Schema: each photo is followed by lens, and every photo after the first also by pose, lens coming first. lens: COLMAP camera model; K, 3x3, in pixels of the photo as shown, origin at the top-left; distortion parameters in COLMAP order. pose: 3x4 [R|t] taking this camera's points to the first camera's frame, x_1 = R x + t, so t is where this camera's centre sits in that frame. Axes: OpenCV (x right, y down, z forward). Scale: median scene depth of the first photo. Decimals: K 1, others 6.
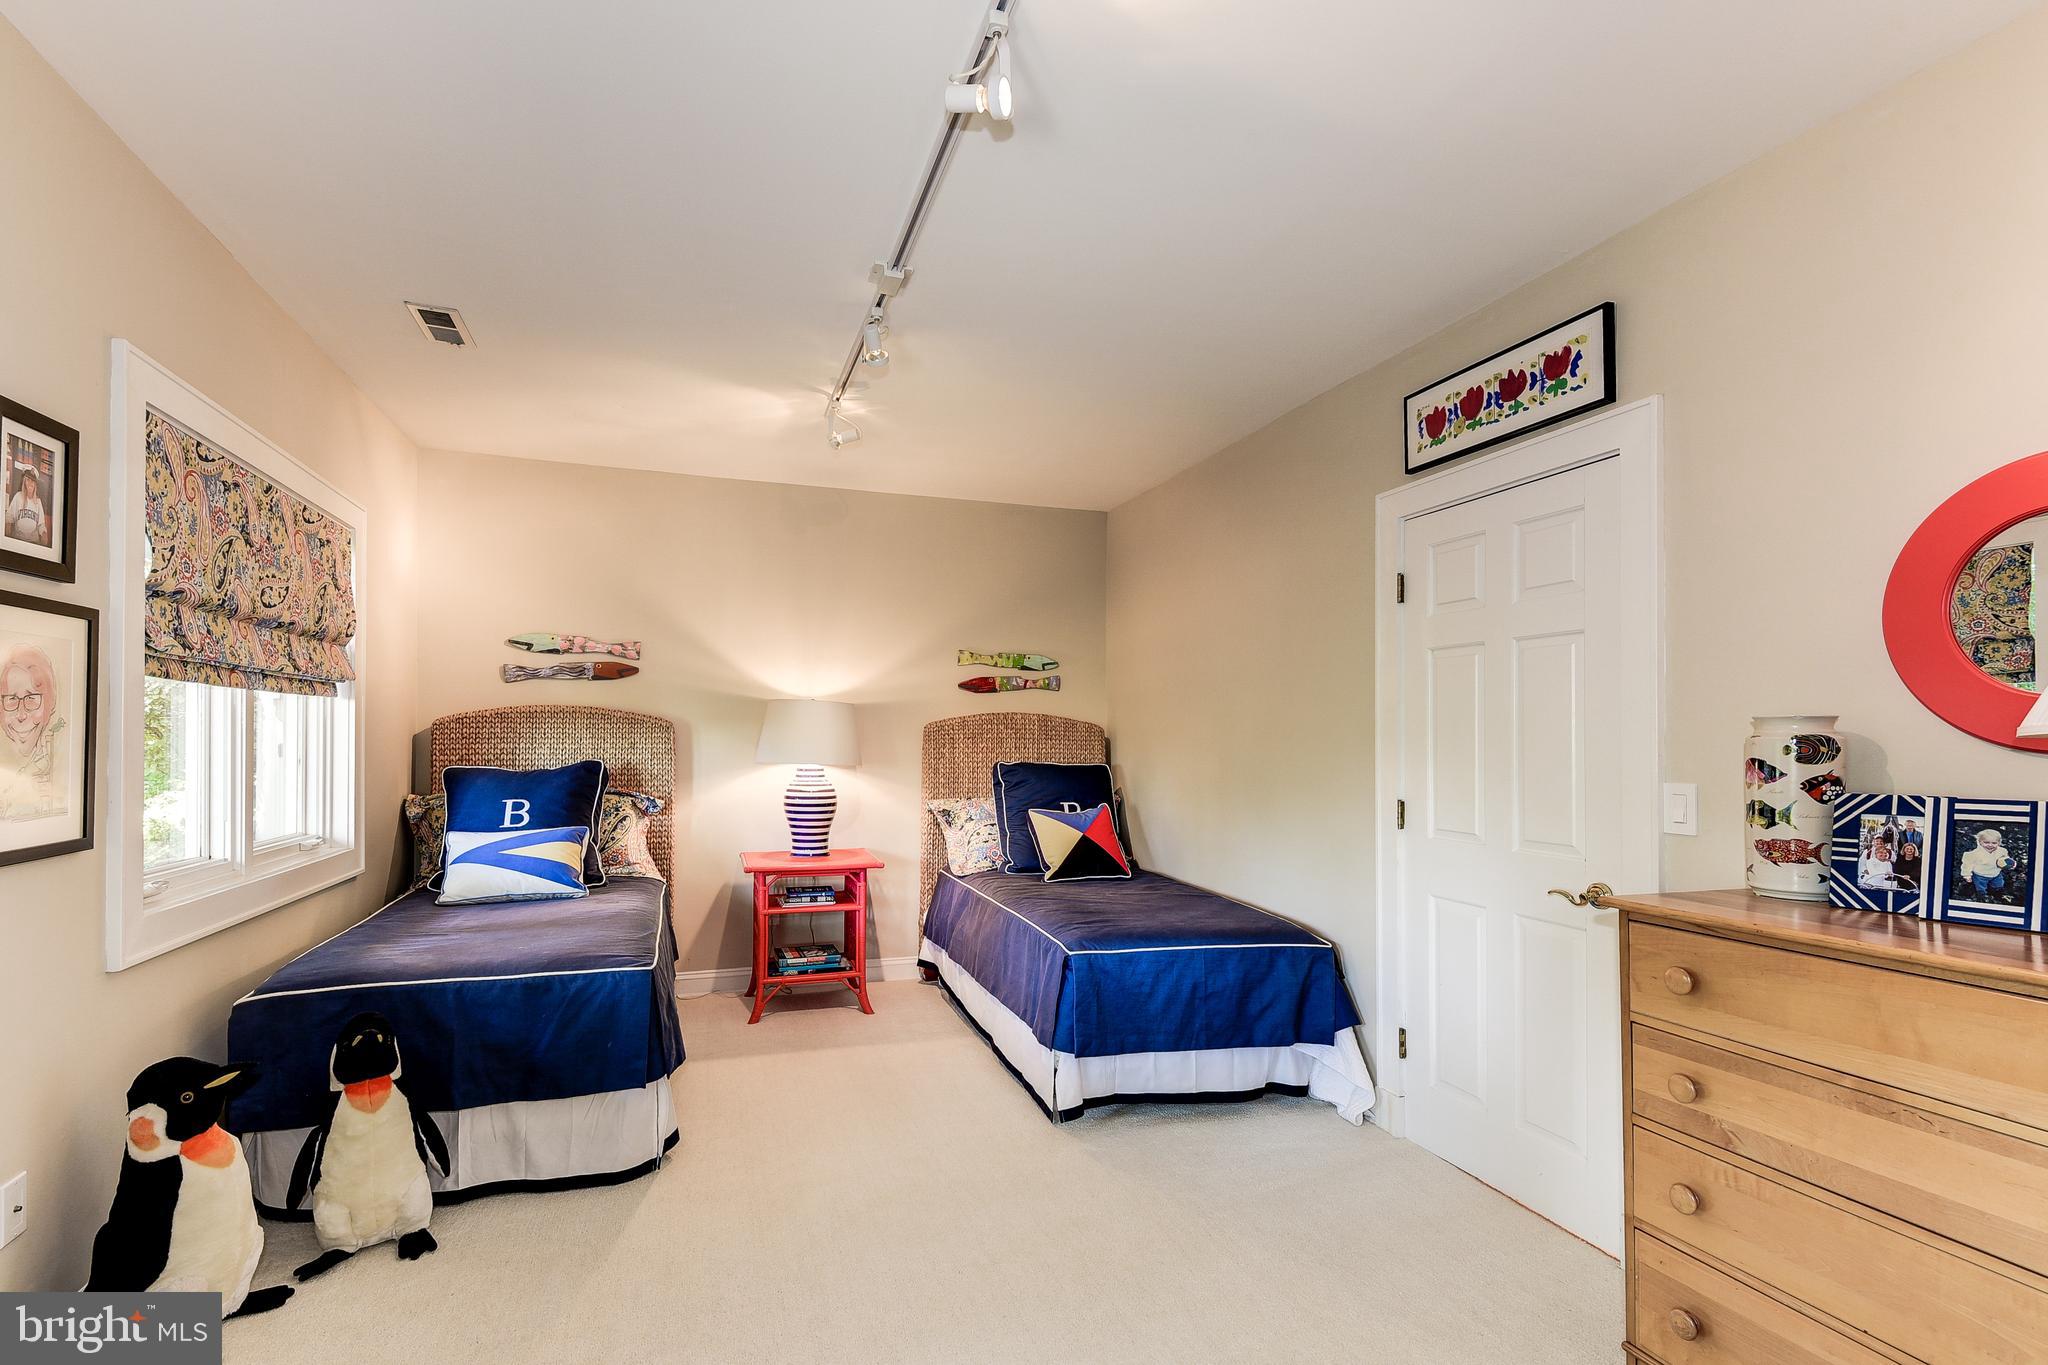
lens RADIAL K [[931.3, 0, 1024.3], [0, 931.3, 734.7], [0, 0, 1]] dist [0.001782, -0.022253]
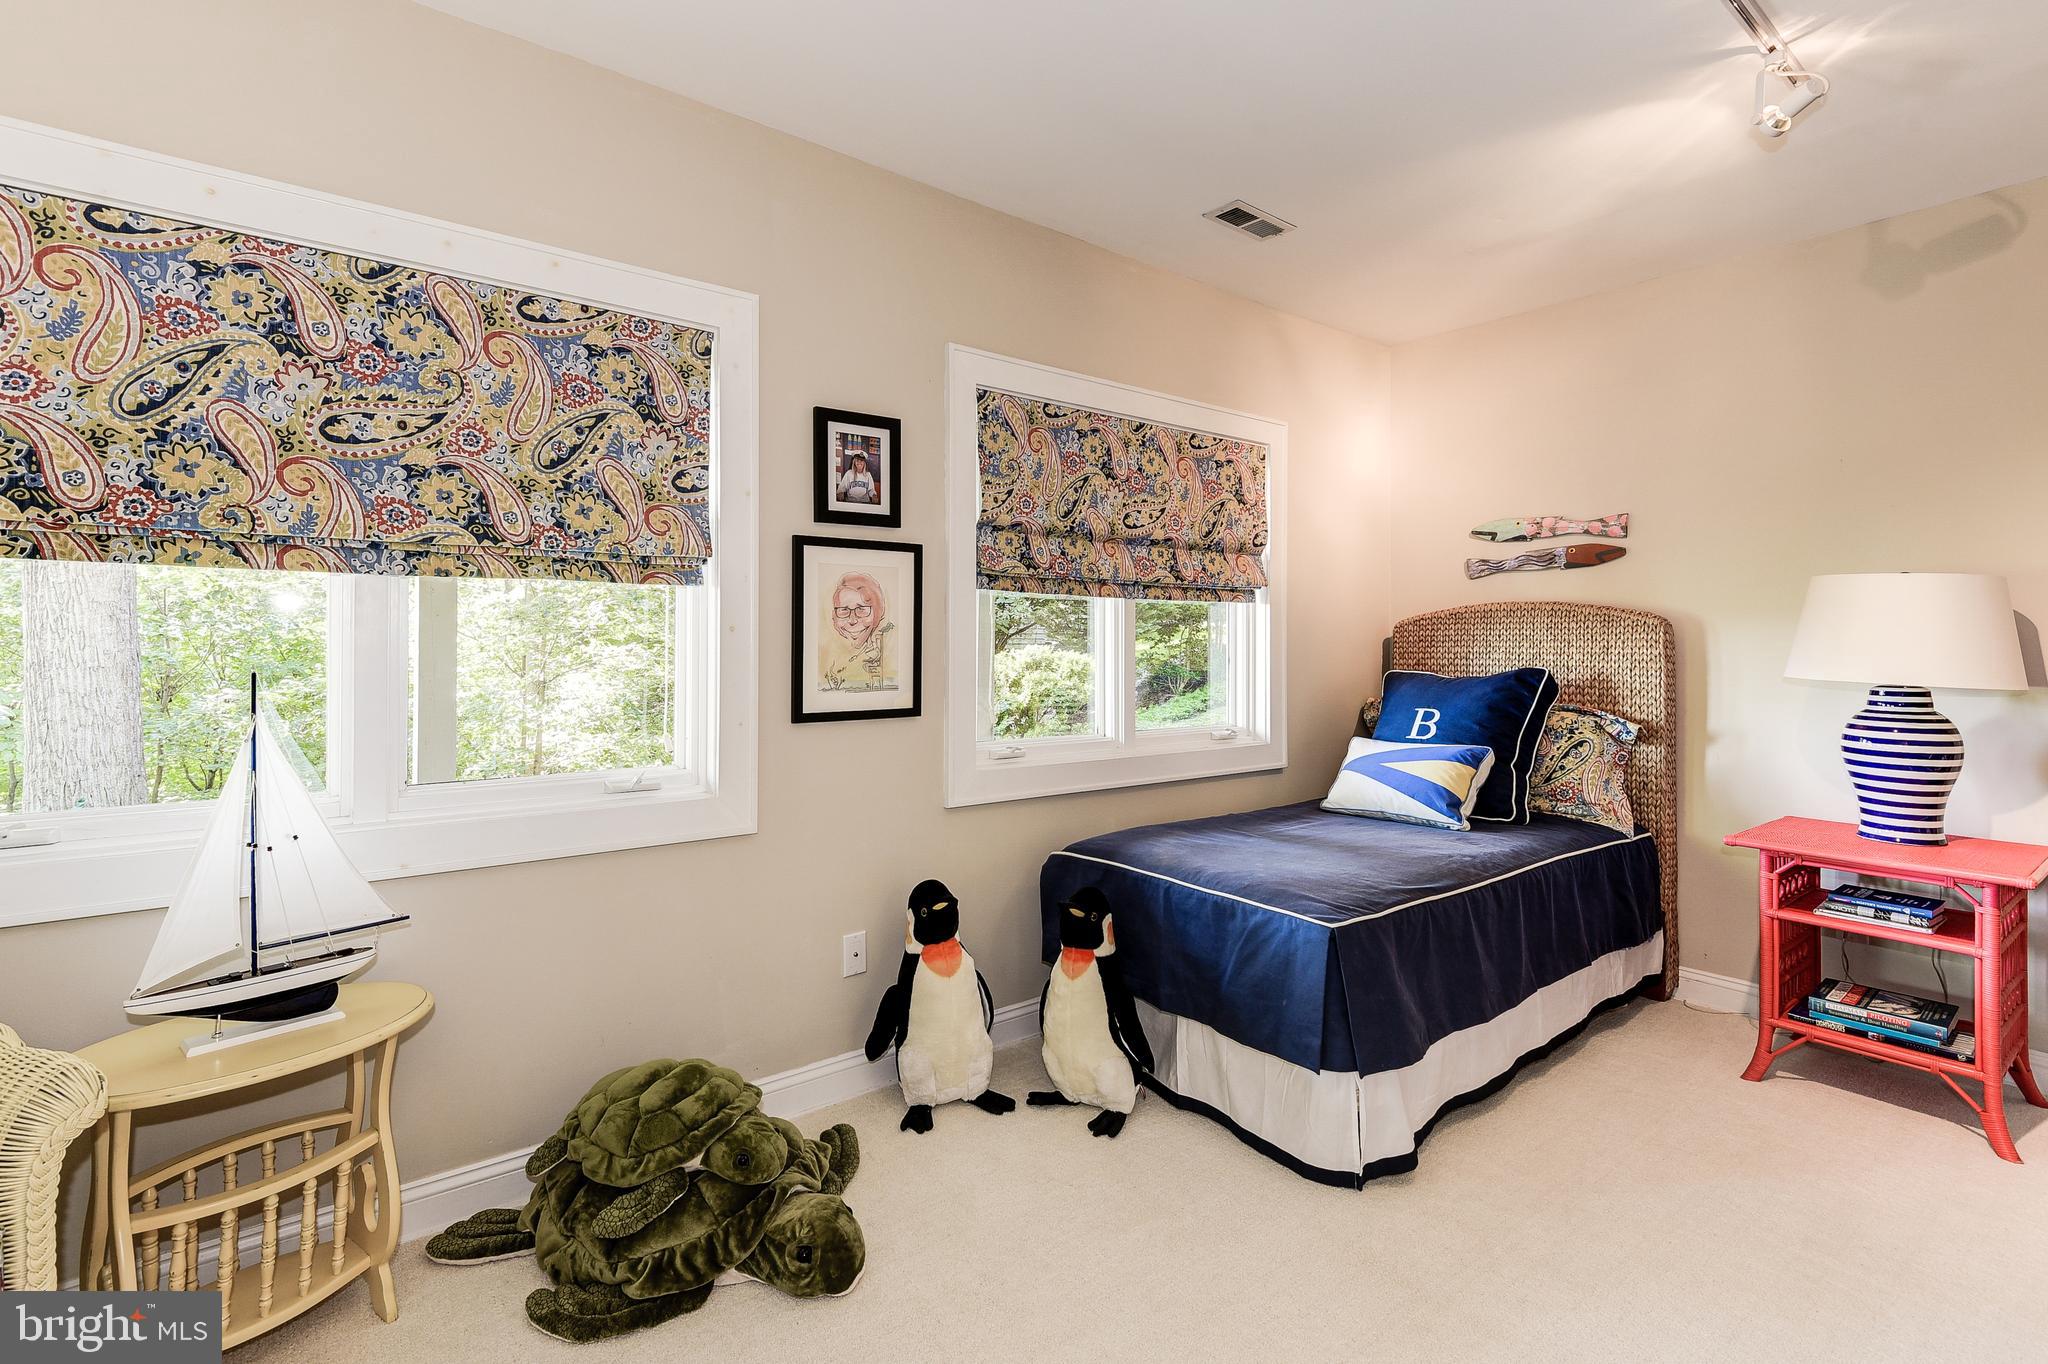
lens RADIAL K [[913.1, 0, 1021.5], [0, 913.1, 648.3], [0, 0, 1]] dist [0.012874, -0.021310]
pose [[0.293638, 0.002296, -0.955914, 0.230346], [0.000753, 0.999996, 0.002634, 0.011297], [0.955916, -0.001494, 0.293635, 0.467700]]
